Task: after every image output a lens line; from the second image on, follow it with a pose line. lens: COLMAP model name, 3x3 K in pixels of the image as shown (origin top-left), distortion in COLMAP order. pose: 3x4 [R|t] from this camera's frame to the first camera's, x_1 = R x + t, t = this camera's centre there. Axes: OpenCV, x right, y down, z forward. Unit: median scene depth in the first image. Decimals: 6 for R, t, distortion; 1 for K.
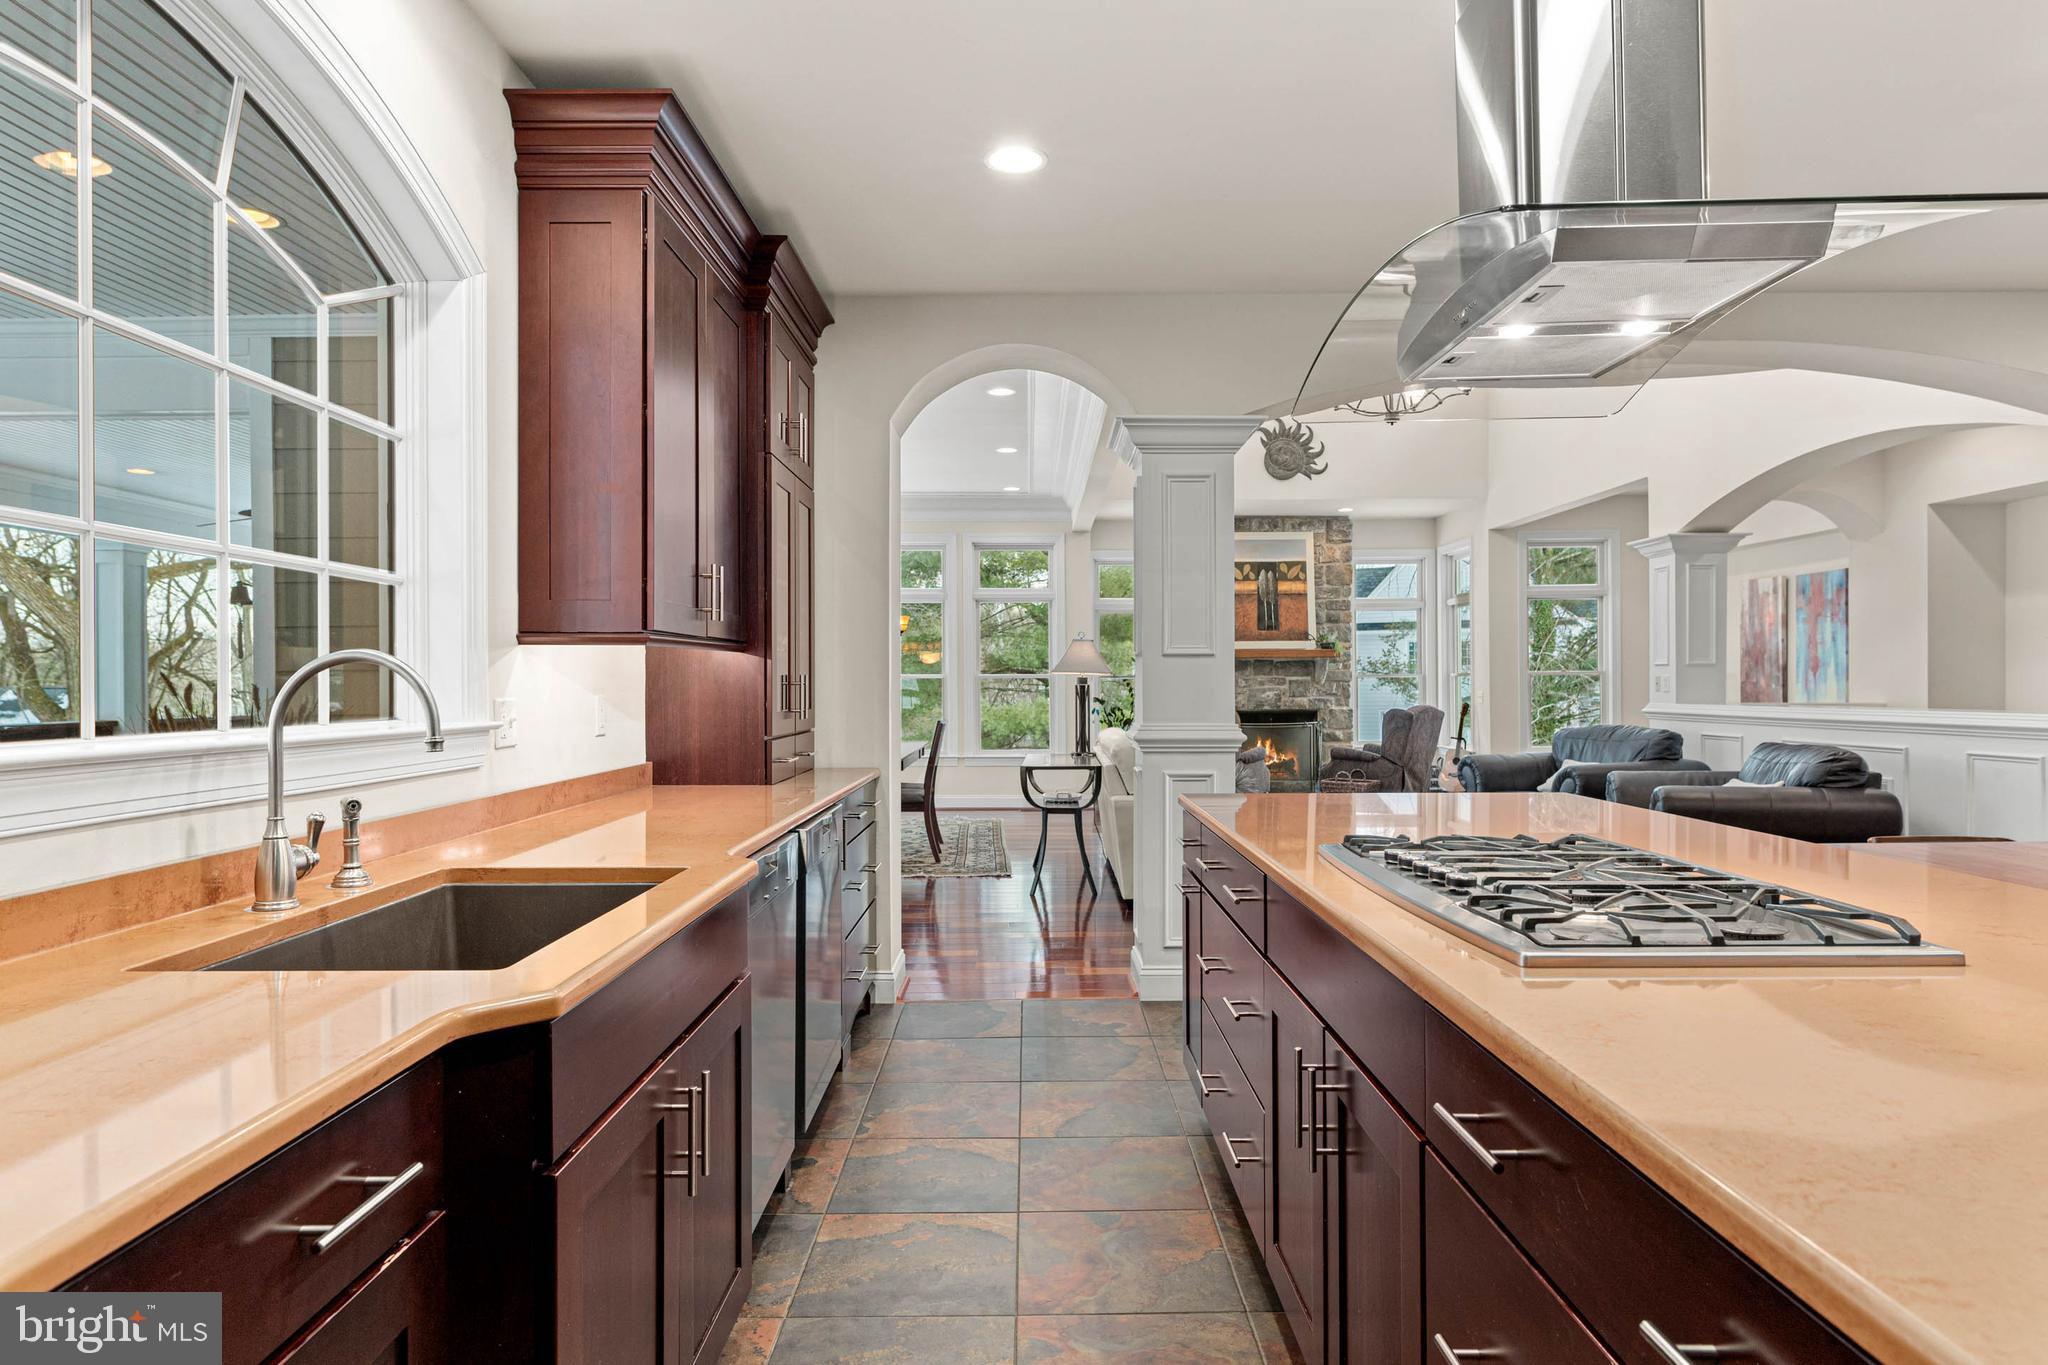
lens RADIAL K [[1194.7, 0, 1035.0], [0, 1194.7, 686.9], [0, 0, 1]] dist [0.003236, -0.002444]
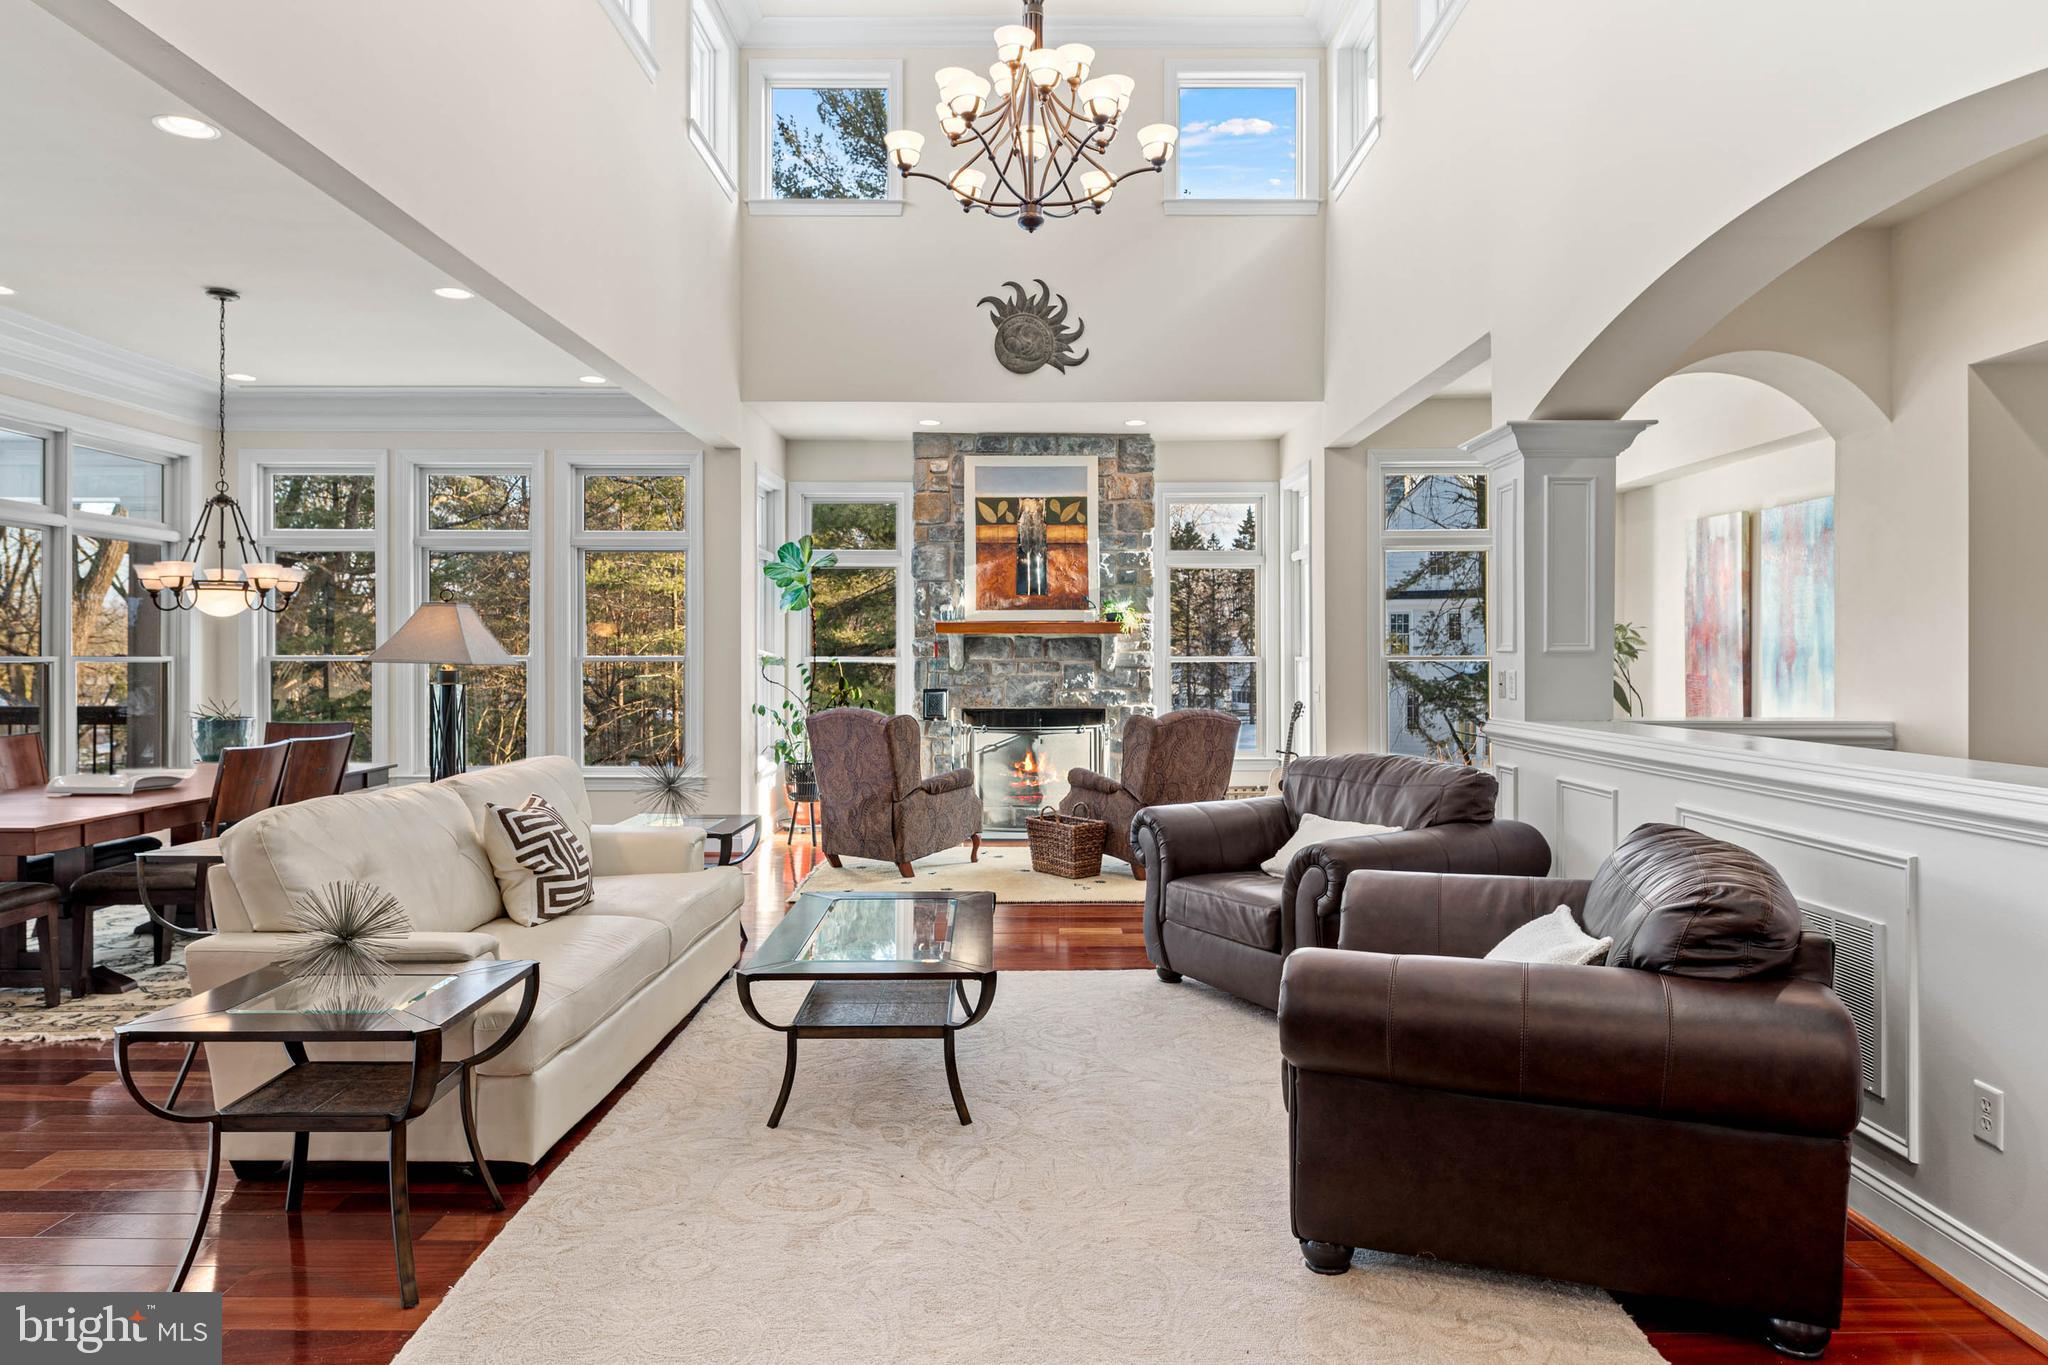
lens RADIAL K [[1261.7, 0, 1015.4], [0, 1261.7, 663.3], [0, 0, 1]] dist [-0.000707, 0.000136]
pose [[0.999907, 0.006603, -0.011920, 0.195307], [-0.006605, 0.999978, -0.000088, -0.006692], [0.011919, 0.000166, 0.999929, 0.254793]]
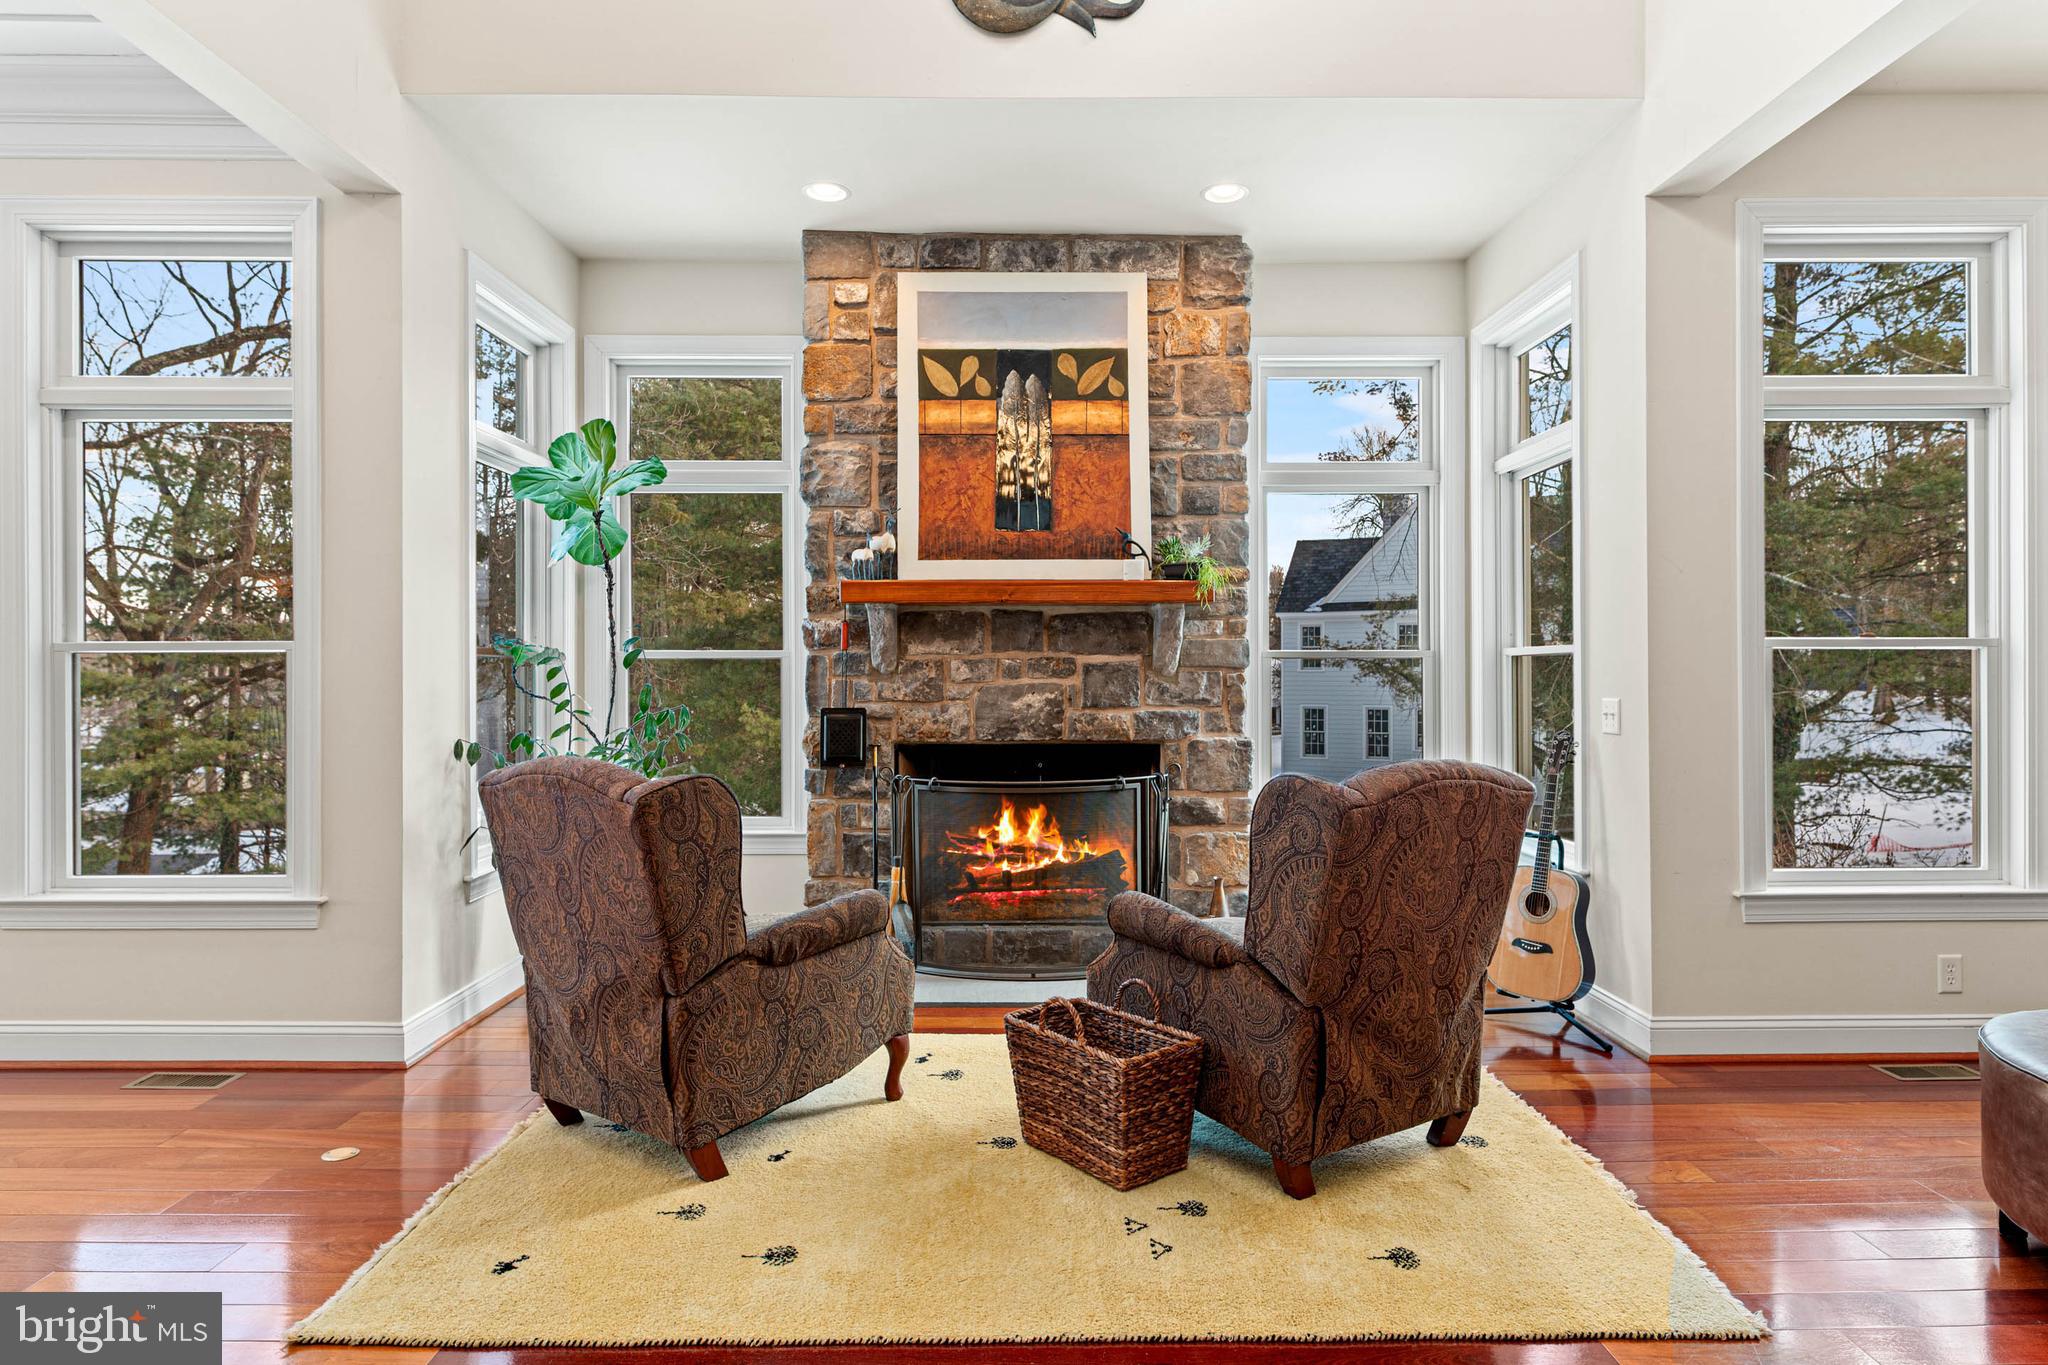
lens RADIAL K [[1194.7, 0, 1027.4], [0, 1194.7, 683.7], [0, 0, 1]] dist [0.003236, -0.002444]
pose [[0.999983, 0.005805, -0.000472, 0.197392], [-0.005805, 0.999983, 0.000414, 0.000591], [0.000475, -0.000411, 1.000000, 0.626145]]
